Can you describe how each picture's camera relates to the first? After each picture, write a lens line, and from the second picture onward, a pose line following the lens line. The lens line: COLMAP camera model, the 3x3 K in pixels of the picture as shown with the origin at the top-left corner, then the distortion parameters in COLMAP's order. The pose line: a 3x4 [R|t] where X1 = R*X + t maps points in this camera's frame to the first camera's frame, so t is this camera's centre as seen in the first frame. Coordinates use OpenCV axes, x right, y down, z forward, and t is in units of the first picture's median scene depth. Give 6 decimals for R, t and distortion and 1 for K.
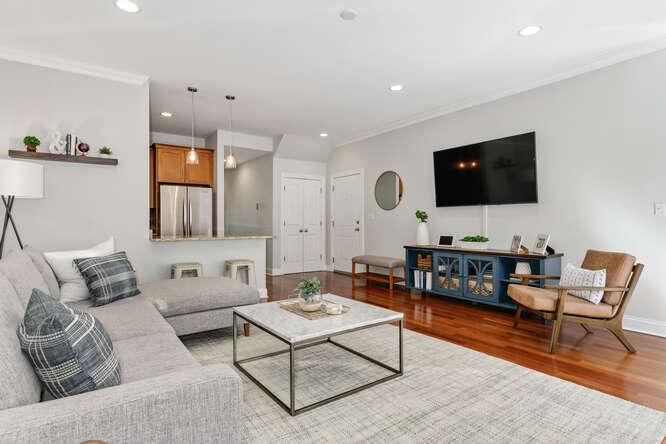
lens RADIAL K [[352.6, 0, 333.0], [0, 352.6, 222.0], [0, 0, 1]] dist [0.002341, 0.000679]
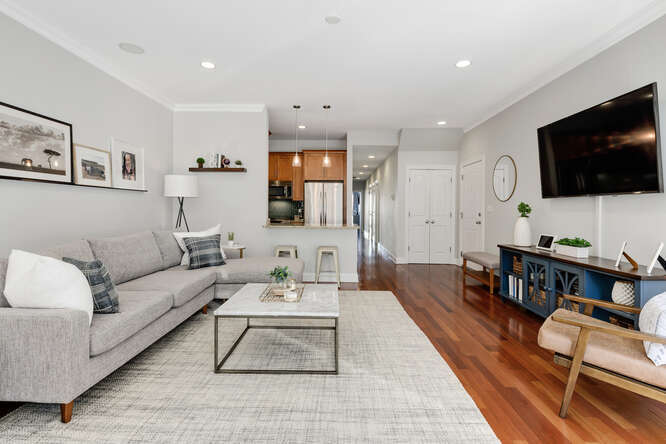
lens RADIAL K [[333.7, 0, 332.1], [0, 333.7, 211.2], [0, 0, 1]] dist [0.003098, 0.000209]
pose [[0.794484, 0.012594, -0.607155, 0.423684], [-0.008023, 0.999915, 0.010242, -0.020008], [0.607232, -0.003266, 0.794518, 0.138444]]
